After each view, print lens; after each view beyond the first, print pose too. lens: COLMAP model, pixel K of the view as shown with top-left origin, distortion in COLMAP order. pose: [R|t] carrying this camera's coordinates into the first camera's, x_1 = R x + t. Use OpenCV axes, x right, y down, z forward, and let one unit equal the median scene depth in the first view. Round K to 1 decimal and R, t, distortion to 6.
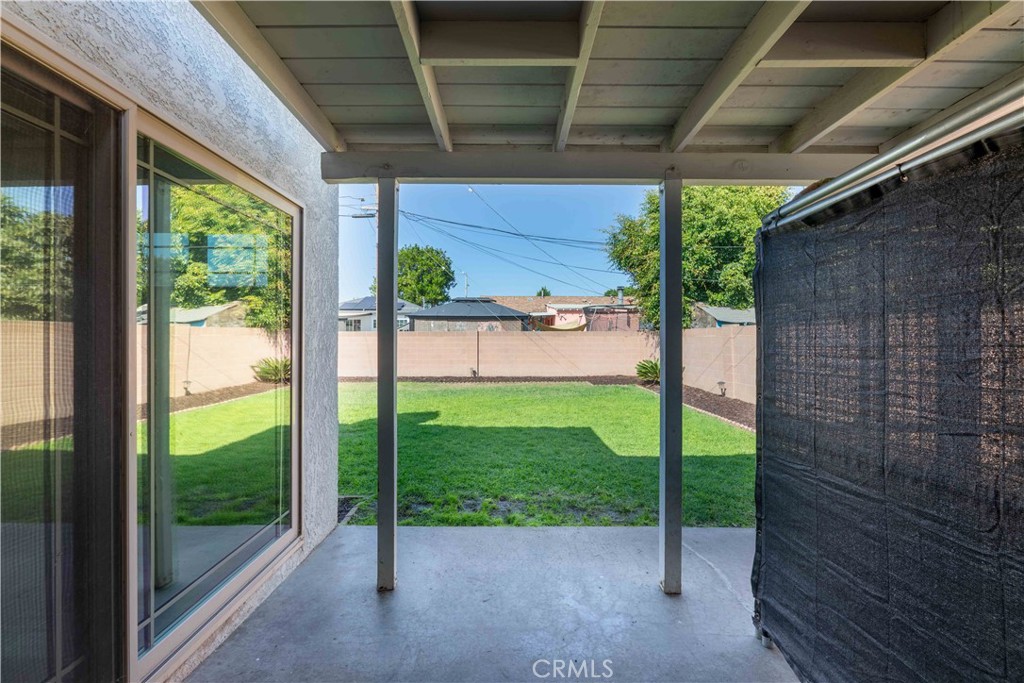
lens RADIAL K [[435.5, 0, 512.0], [0, 435.5, 341.8], [0, 0, 1]] dist [-0.000438, 0.000013]
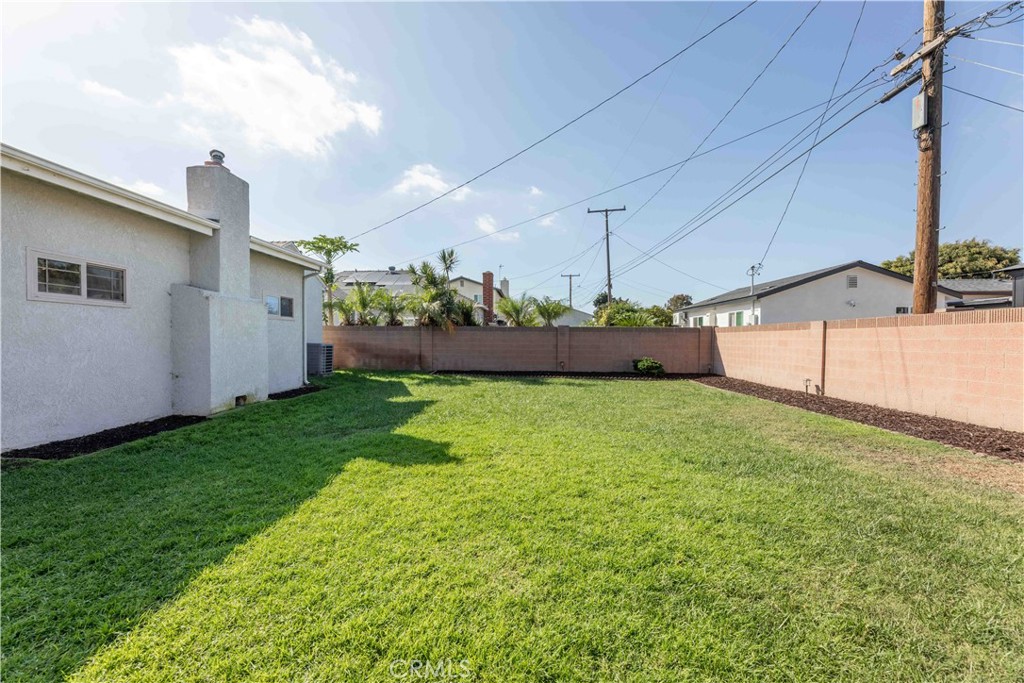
lens RADIAL K [[413.4, 0, 512.1], [0, 413.4, 345.7], [0, 0, 1]] dist [0.000537, -0.000376]
pose [[-0.076650, 0.011624, -0.996990, 0.176468], [-0.009176, 0.999881, 0.012363, 0.007794], [0.997016, 0.010096, -0.076535, 0.610828]]
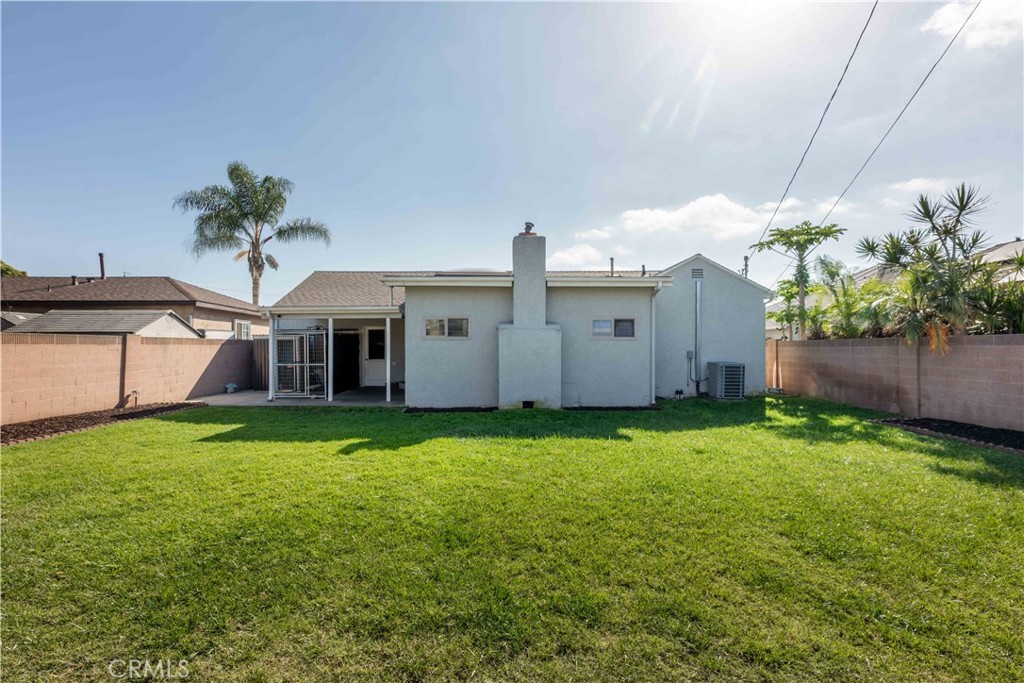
lens RADIAL K [[443.7, 0, 506.9], [0, 443.7, 340.2], [0, 0, 1]] dist [-0.002244, -0.000135]
pose [[-0.999567, -0.005130, 0.028963, -0.251490], [-0.005758, 0.999749, -0.021637, -0.003398], [-0.028845, -0.021794, -0.999346, 0.935731]]
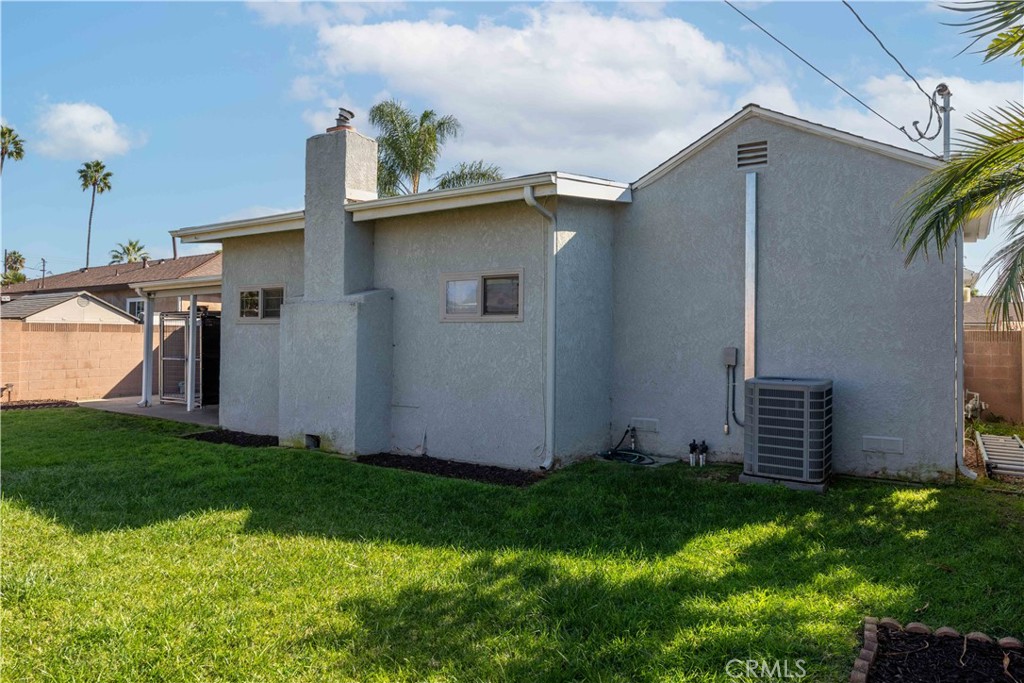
lens RADIAL K [[668.7, 0, 502.4], [0, 668.7, 329.1], [0, 0, 1]] dist [0.002807, -0.000215]
pose [[-0.806159, -0.003191, 0.591691, -0.710324], [-0.016802, 0.999706, -0.017501, -0.006051], [-0.591461, -0.024051, -0.805975, 0.620165]]
